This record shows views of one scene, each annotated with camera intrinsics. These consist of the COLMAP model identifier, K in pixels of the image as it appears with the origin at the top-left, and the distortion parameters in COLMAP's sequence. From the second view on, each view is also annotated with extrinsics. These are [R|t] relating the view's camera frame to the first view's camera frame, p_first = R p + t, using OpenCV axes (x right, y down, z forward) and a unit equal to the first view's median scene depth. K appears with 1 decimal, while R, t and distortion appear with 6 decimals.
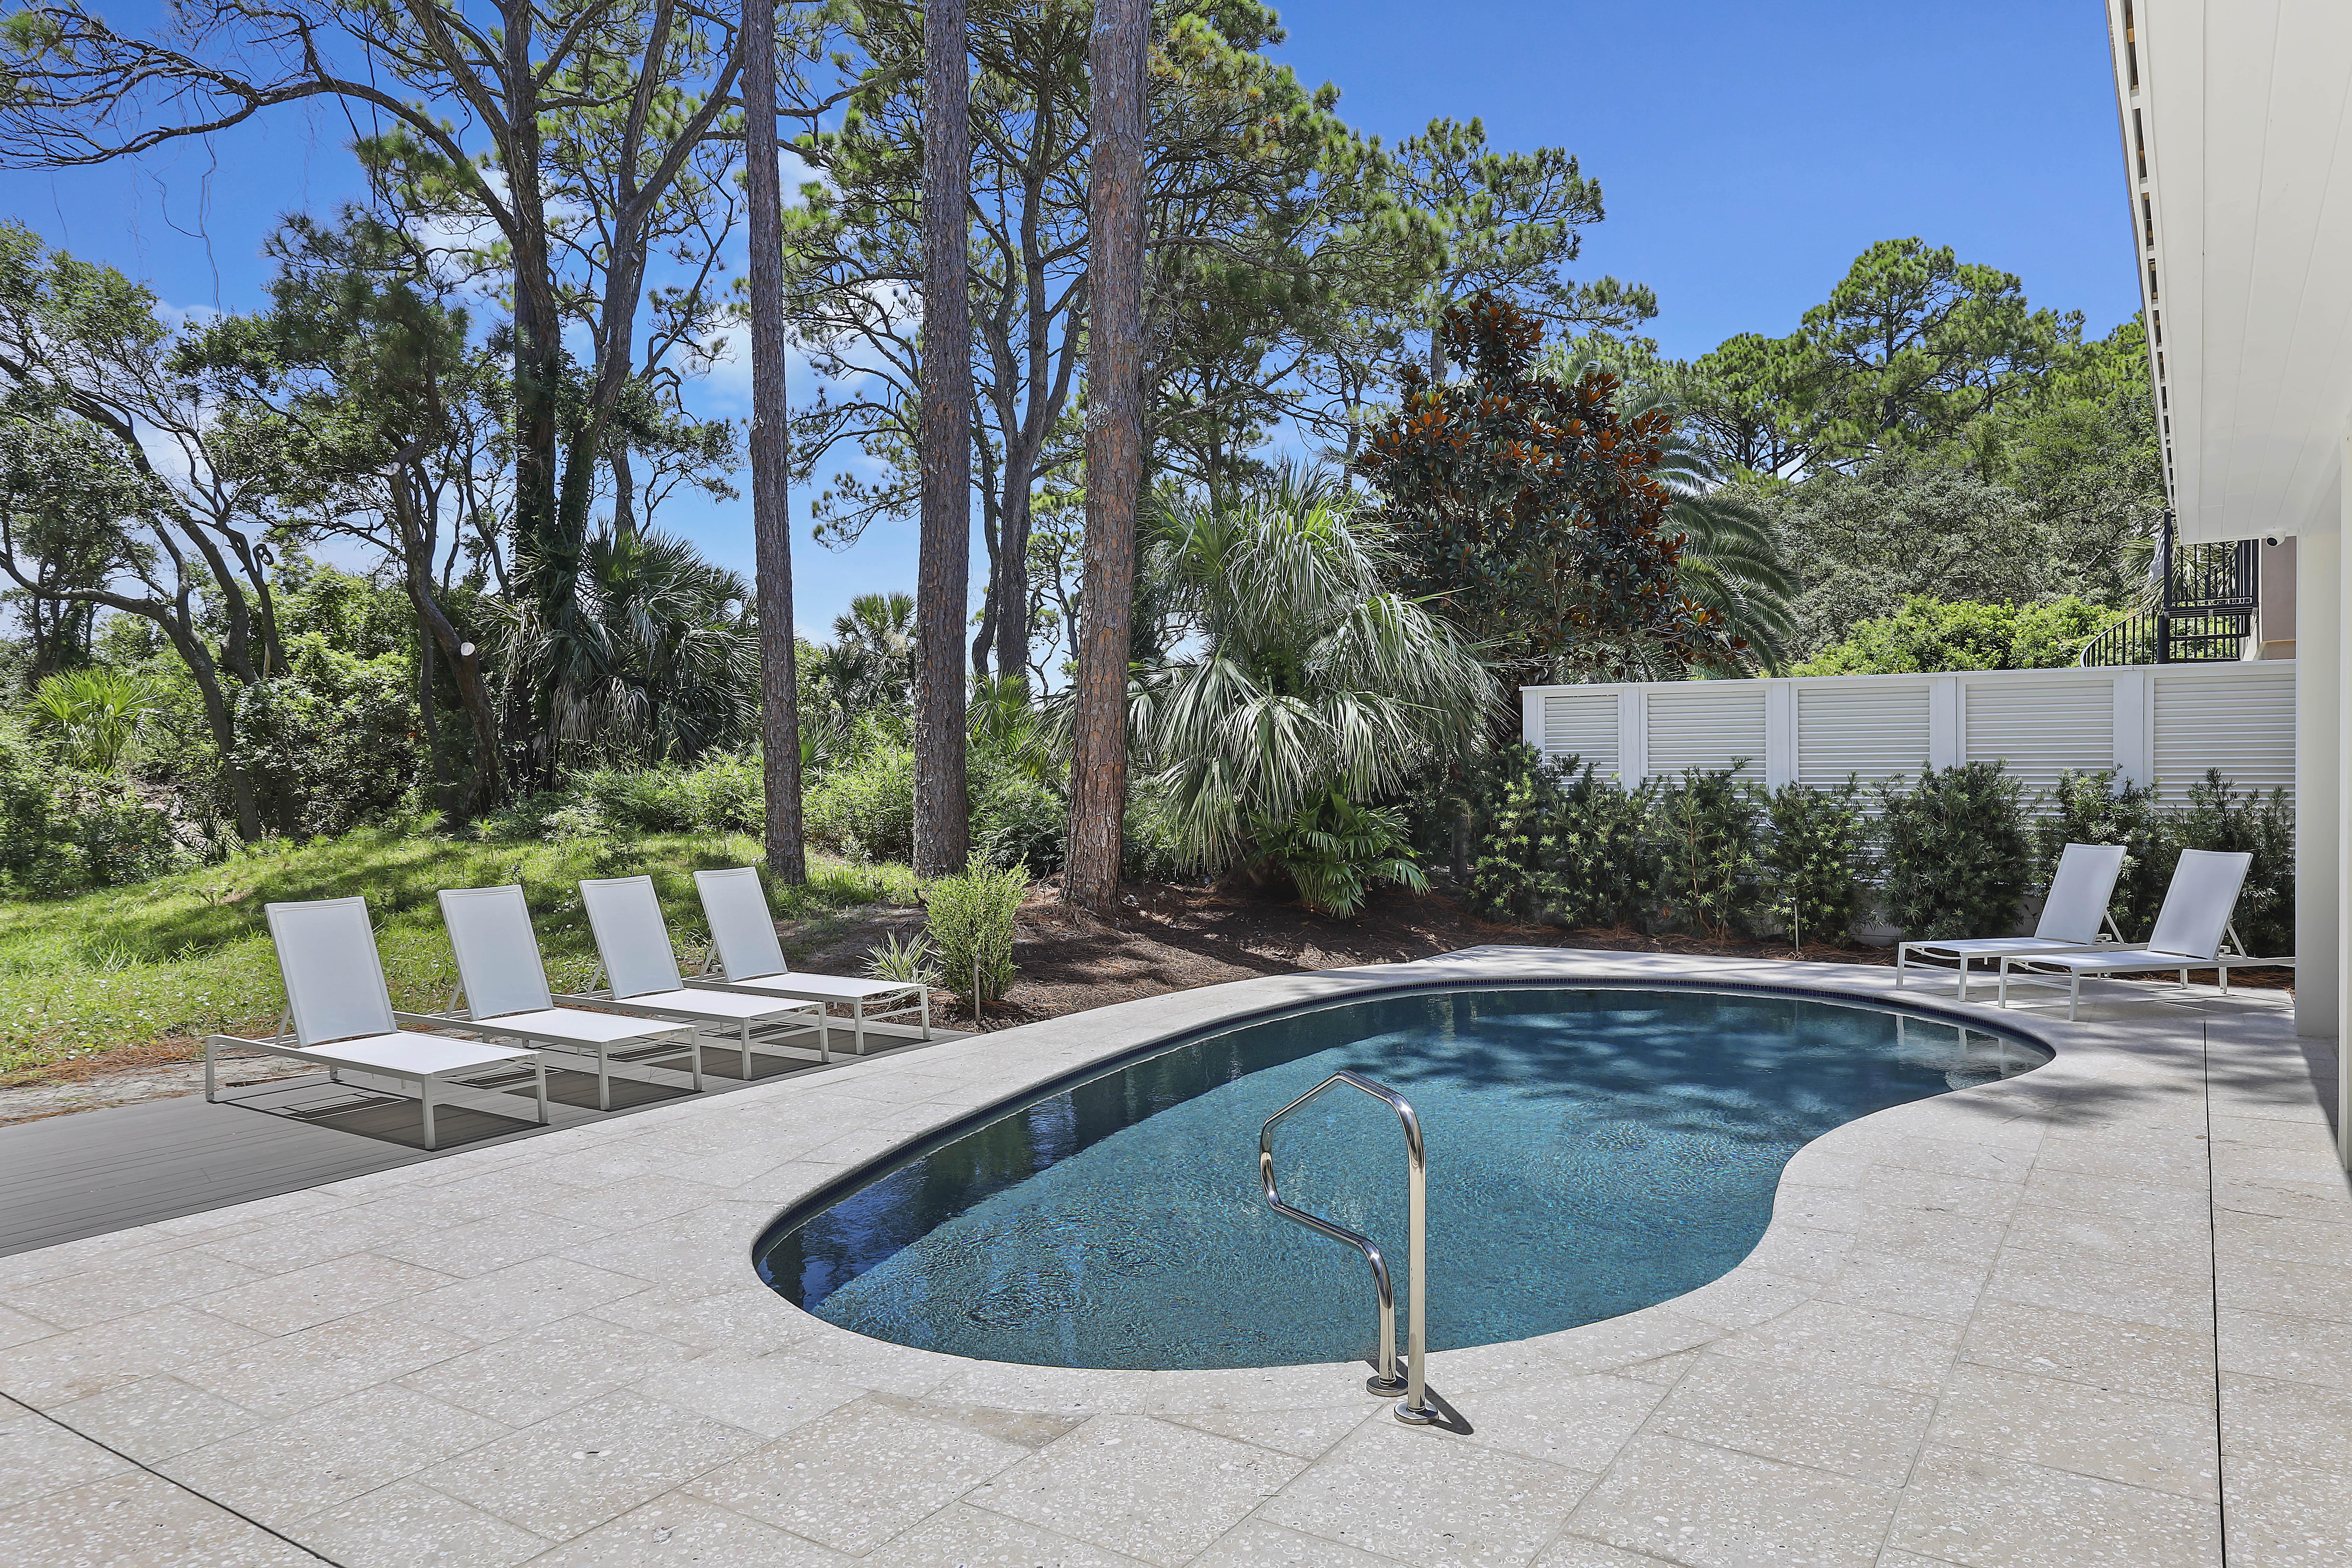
lens RADIAL K [[1555.8, 0, 1176.0], [0, 1555.8, 784.0], [0, 0, 1]] dist [0.002174, -0.001471]
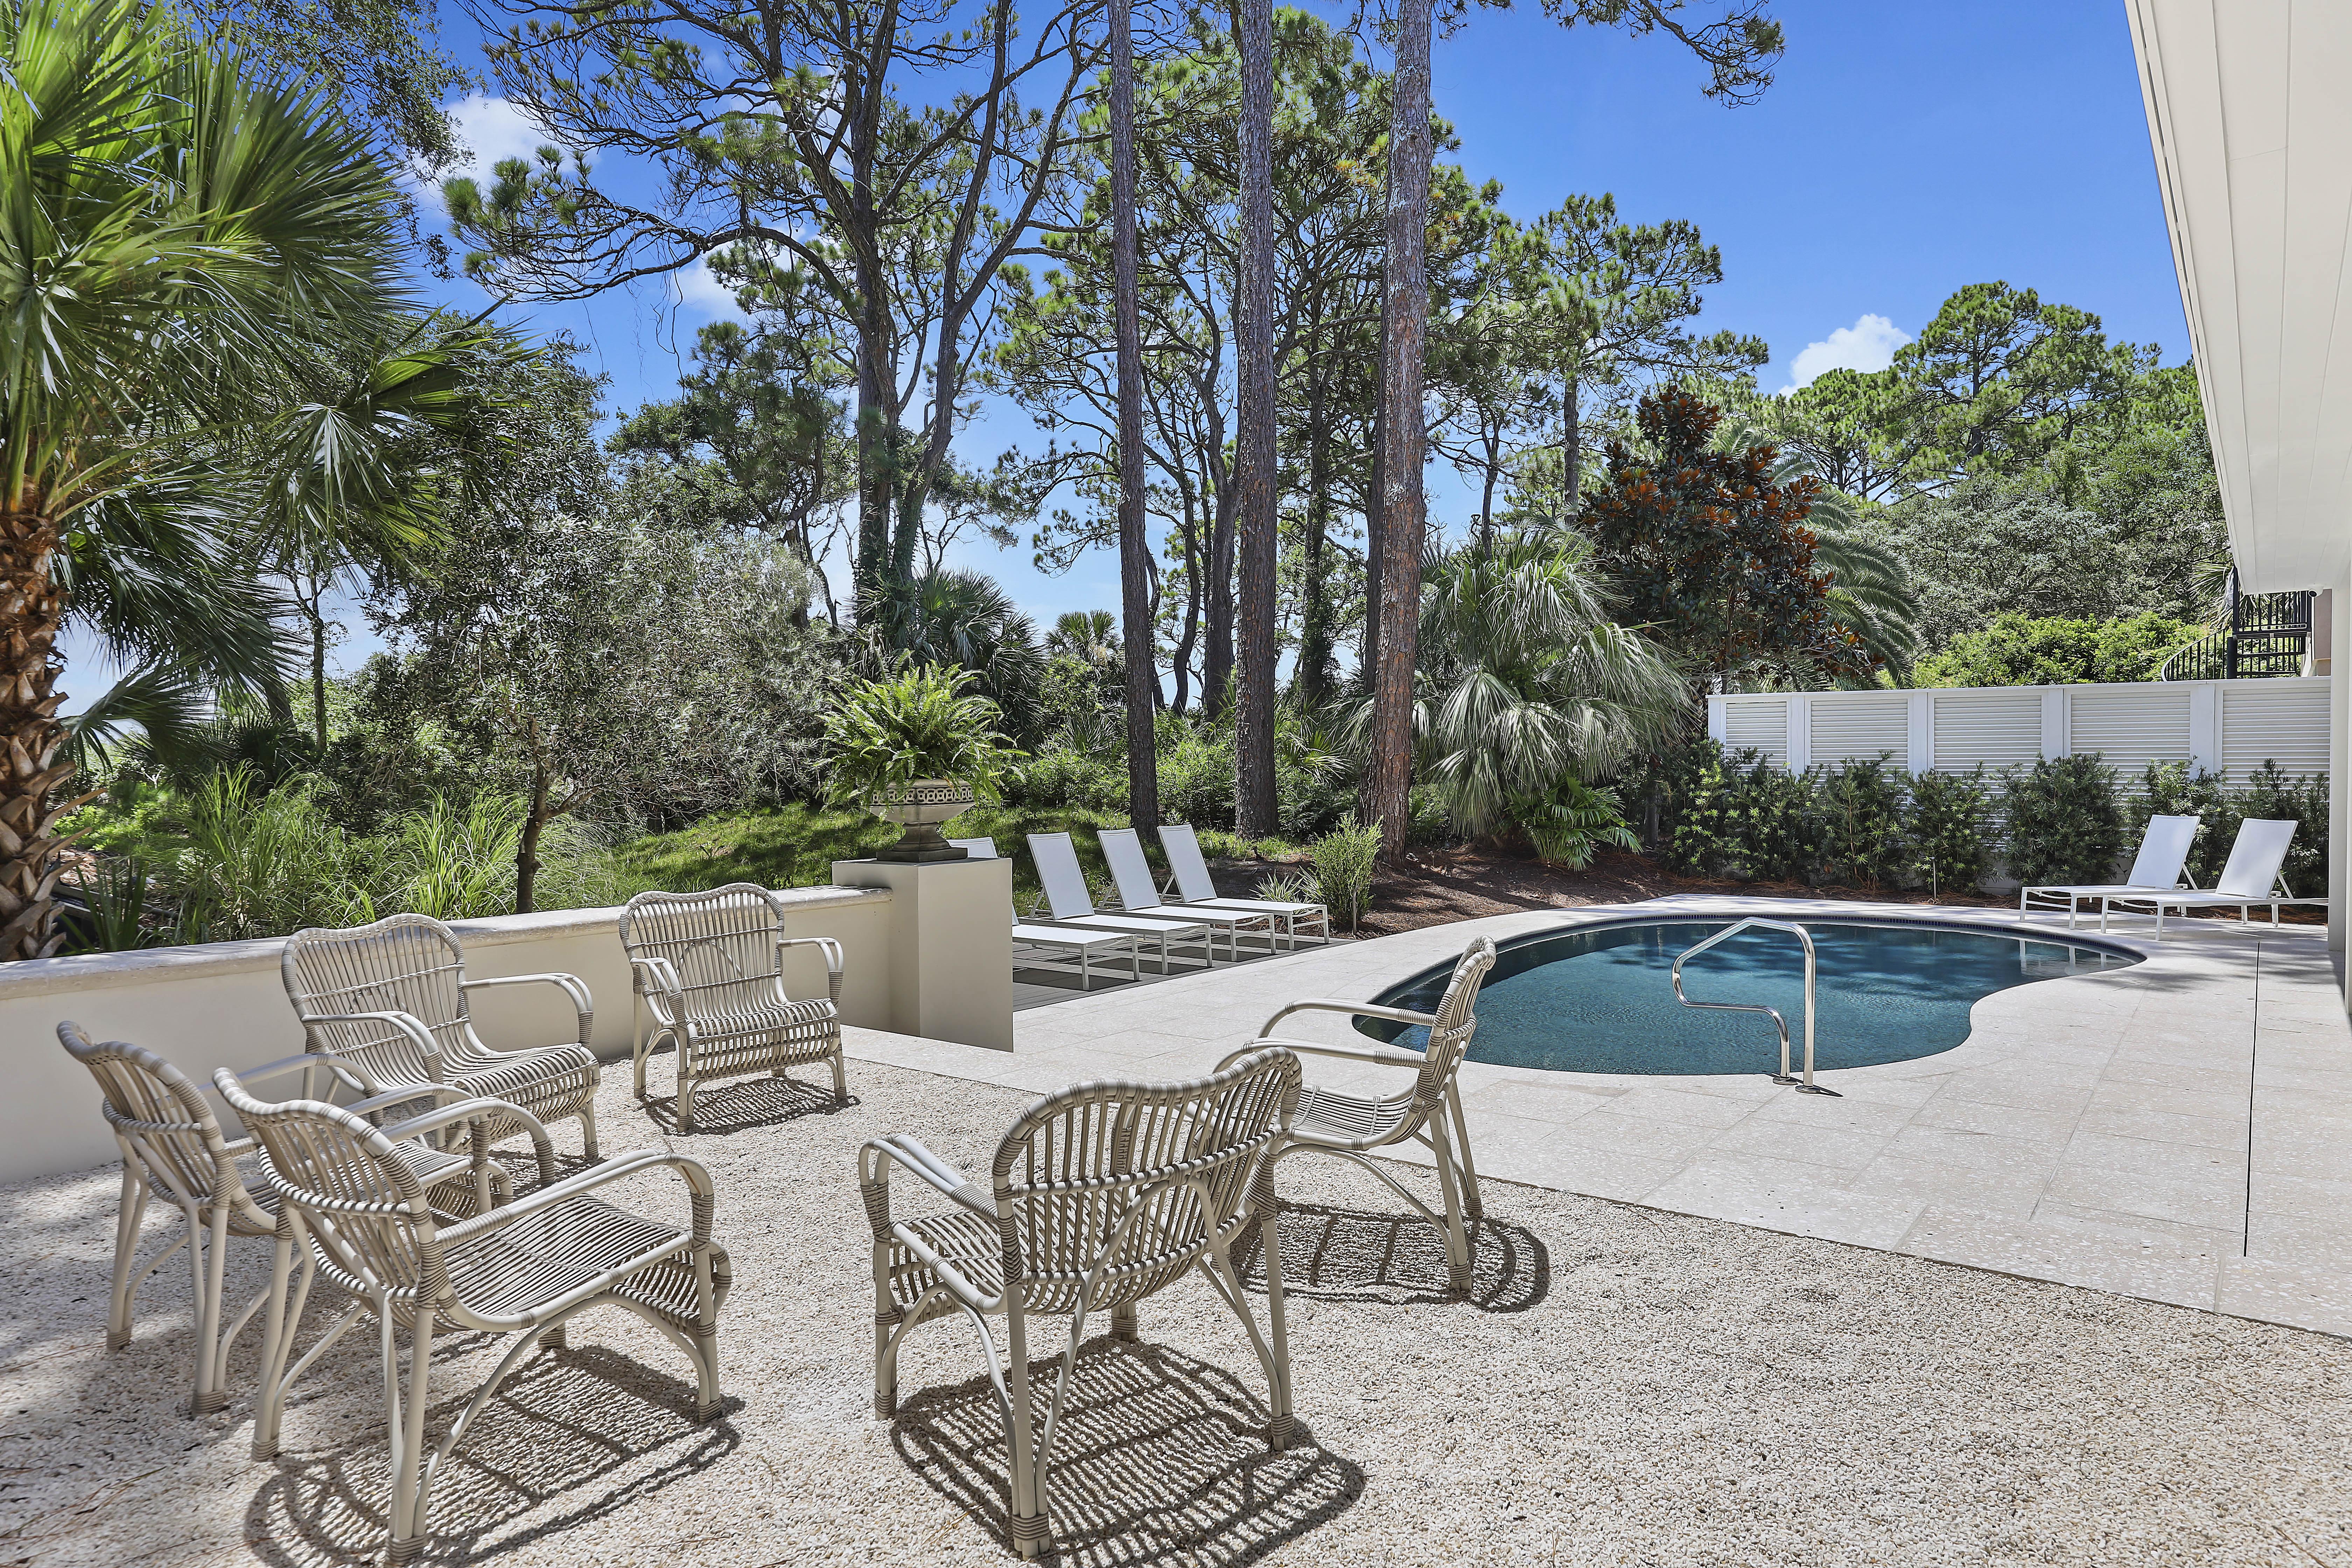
lens RADIAL K [[1424.3, 0, 1176.0], [0, 1424.3, 784.0], [0, 0, 1]] dist [-0.002796, 0.001887]
pose [[0.997203, 0.004478, -0.074601, -0.066084], [-0.004092, 0.999977, 0.005323, 0.003433], [0.074623, -0.005003, 0.997199, -0.107043]]
